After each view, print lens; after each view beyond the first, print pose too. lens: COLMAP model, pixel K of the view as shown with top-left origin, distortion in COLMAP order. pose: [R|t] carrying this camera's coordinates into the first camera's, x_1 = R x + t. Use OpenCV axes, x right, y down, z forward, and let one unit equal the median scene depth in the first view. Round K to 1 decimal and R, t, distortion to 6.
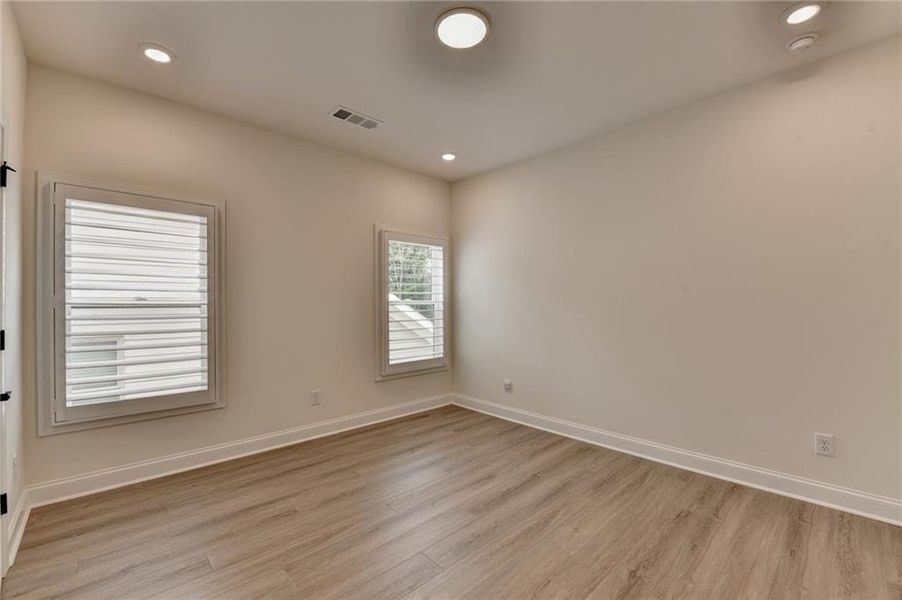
lens RADIAL K [[383.0, 0, 448.4], [0, 383.0, 305.8], [0, 0, 1]] dist [-0.002154, -0.000315]
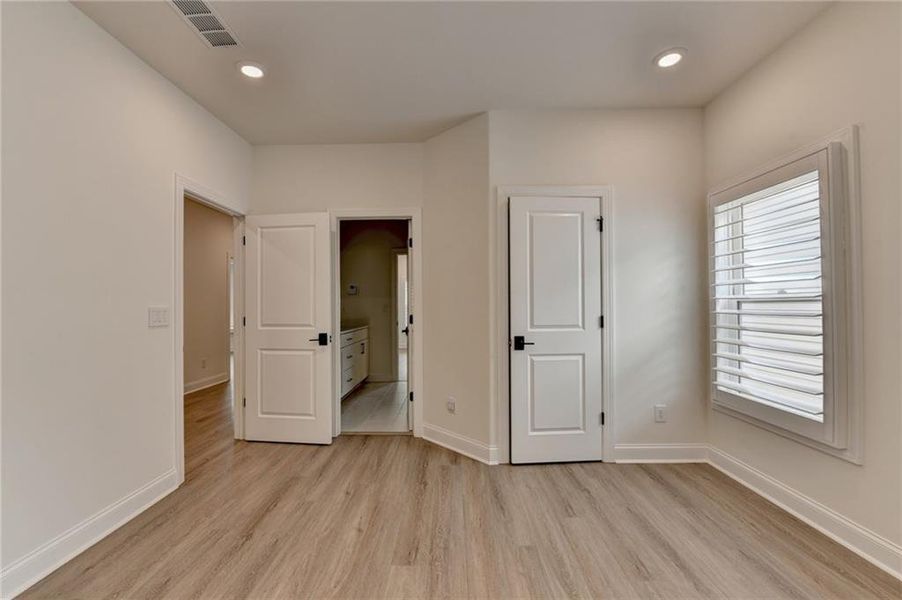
lens RADIAL K [[383.0, 0, 448.4], [0, 383.0, 305.8], [0, 0, 1]] dist [-0.002154, -0.000315]
pose [[-0.687291, 0.000172, -0.726382, 0.344340], [0.000714, 1.000000, -0.000439, 0.013832], [0.726382, -0.000821, -0.687291, 1.074503]]
